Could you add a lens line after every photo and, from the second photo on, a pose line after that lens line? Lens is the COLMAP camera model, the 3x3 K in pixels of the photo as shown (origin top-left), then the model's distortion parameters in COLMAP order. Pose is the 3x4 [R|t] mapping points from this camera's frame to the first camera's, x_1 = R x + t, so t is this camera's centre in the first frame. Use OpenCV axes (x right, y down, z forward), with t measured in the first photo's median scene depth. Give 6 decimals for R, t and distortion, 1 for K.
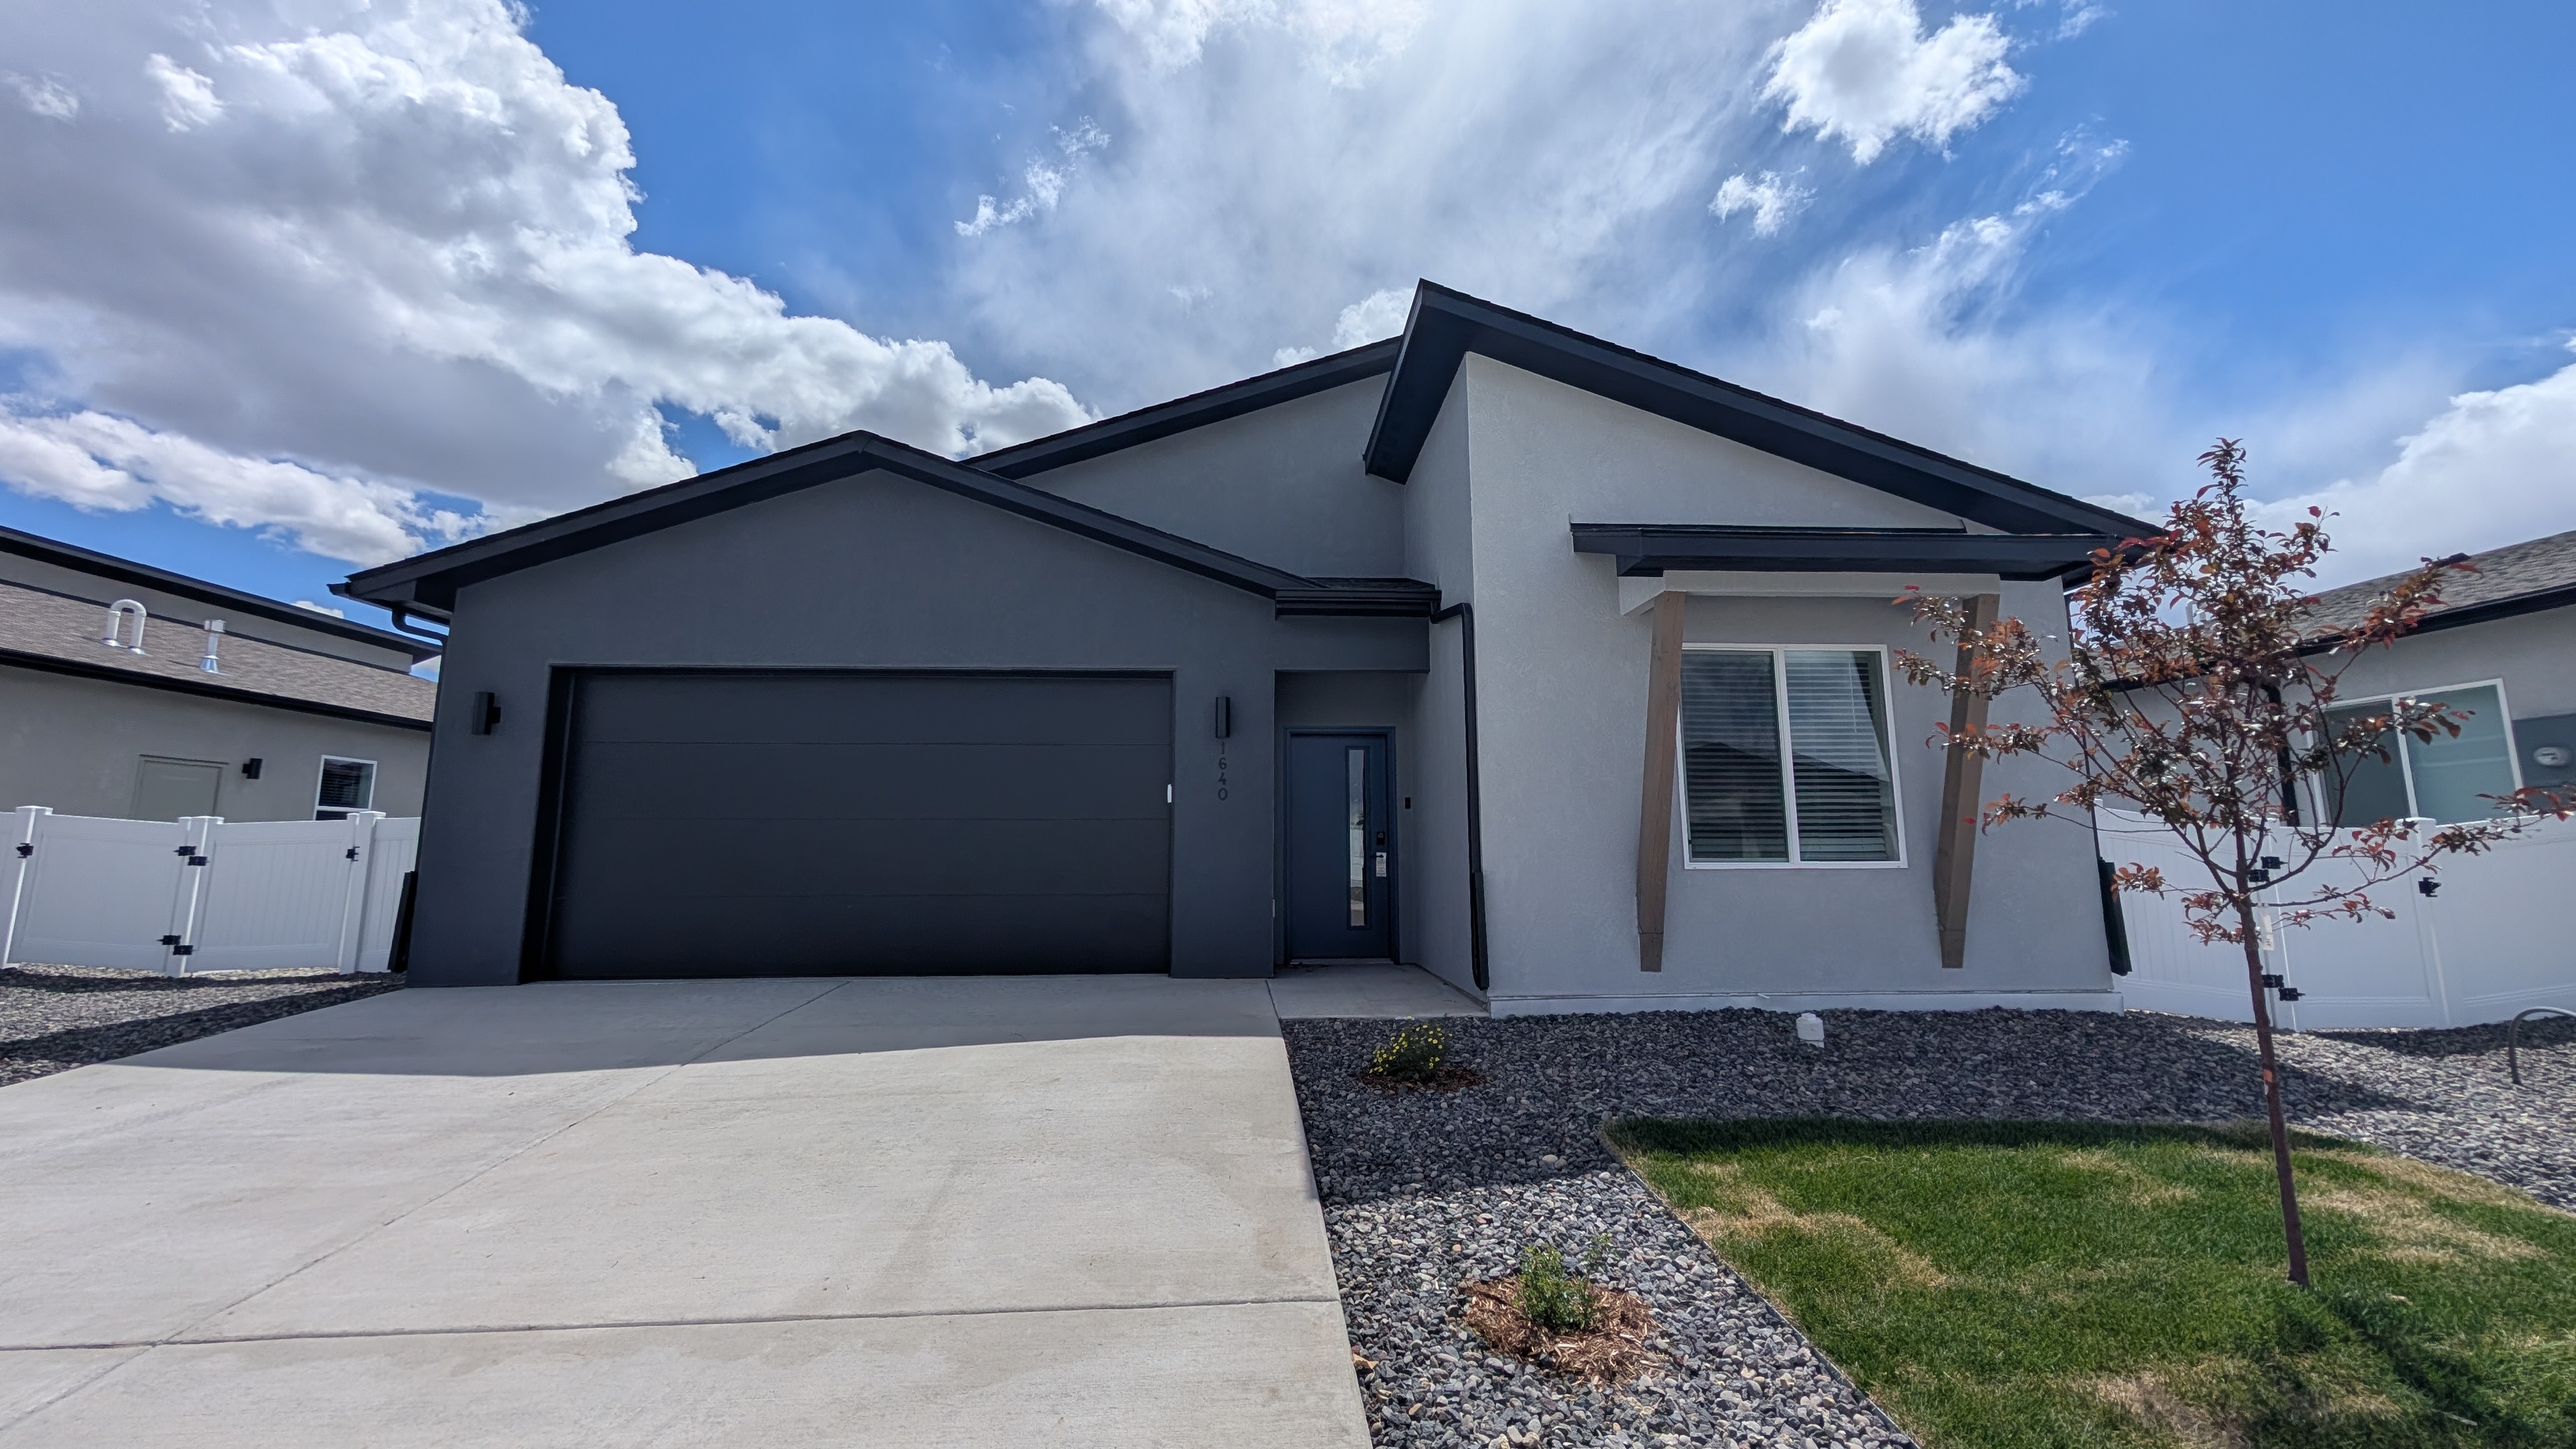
lens RADIAL K [[993.2, 0, 1299.1], [0, 993.2, 733.4], [0, 0, 1]] dist [0.002042, -0.000248]
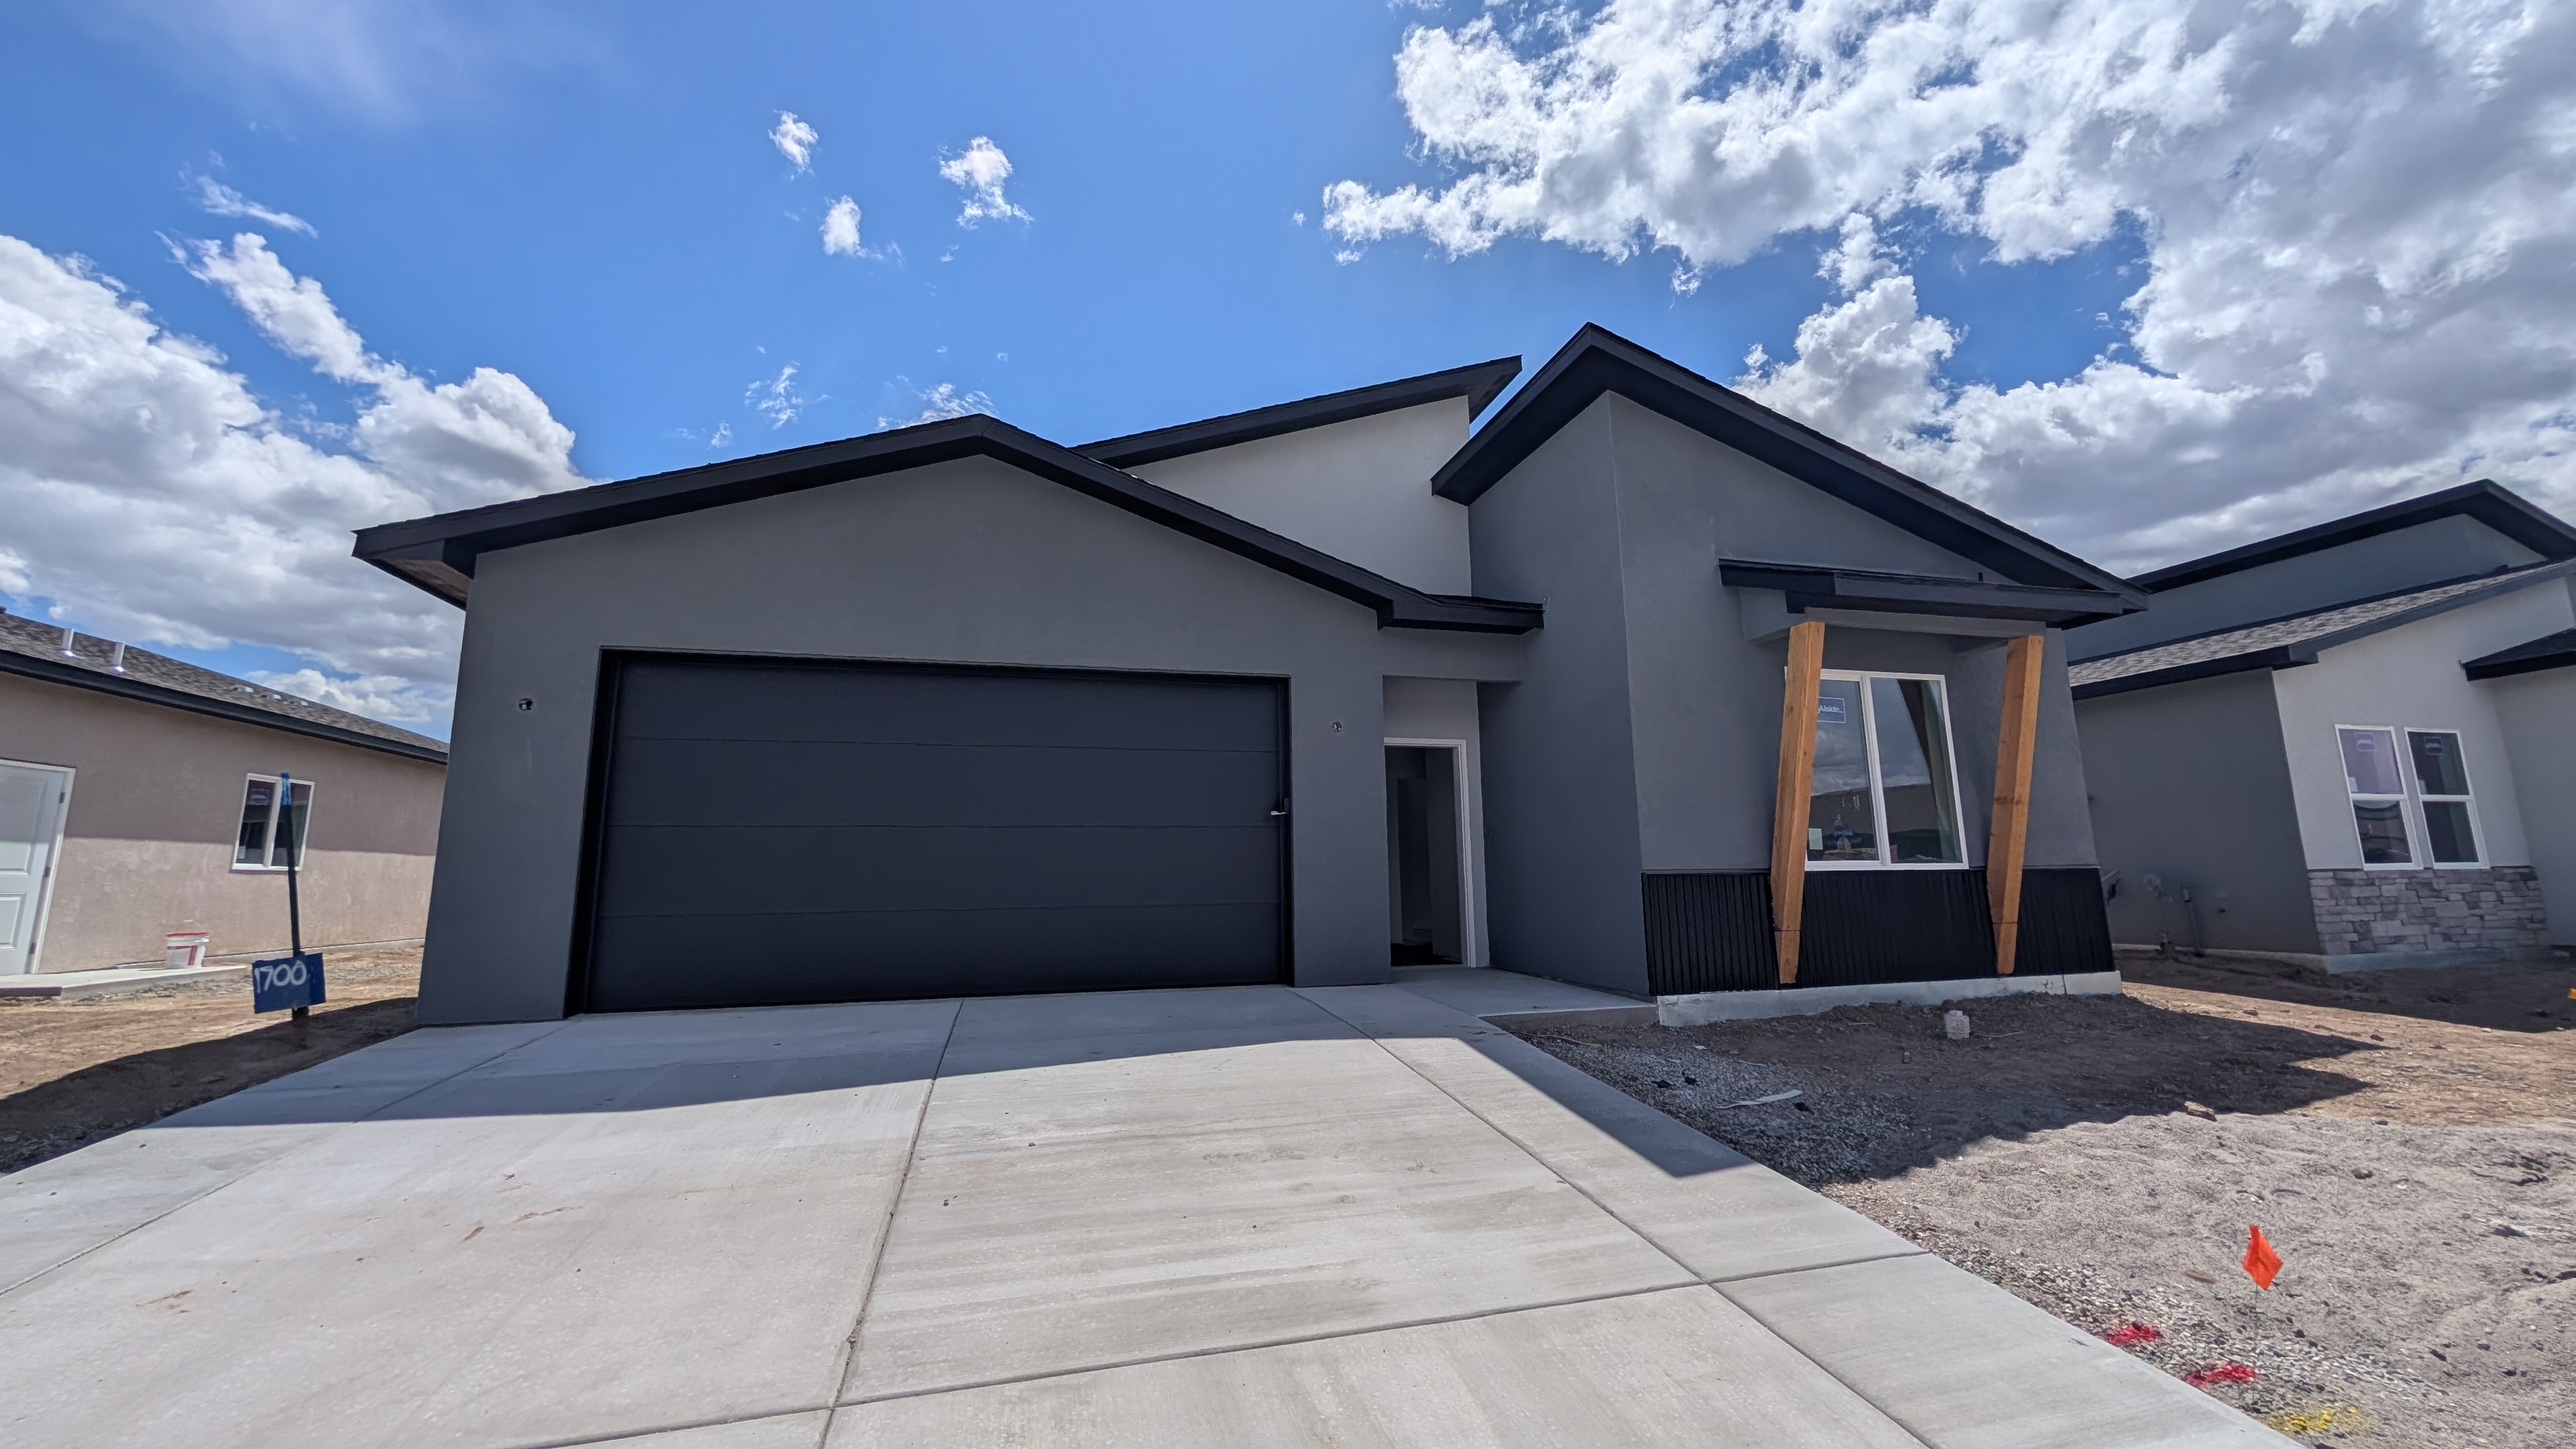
lens RADIAL K [[993.2, 0, 1311.0], [0, 993.2, 706.9], [0, 0, 1]] dist [0.002042, -0.000248]
pose [[0.975383, 0.026726, 0.218892, -0.364856], [-0.019275, 0.999162, -0.036104, 0.003225], [-0.219673, 0.030997, 0.975081, 0.029225]]
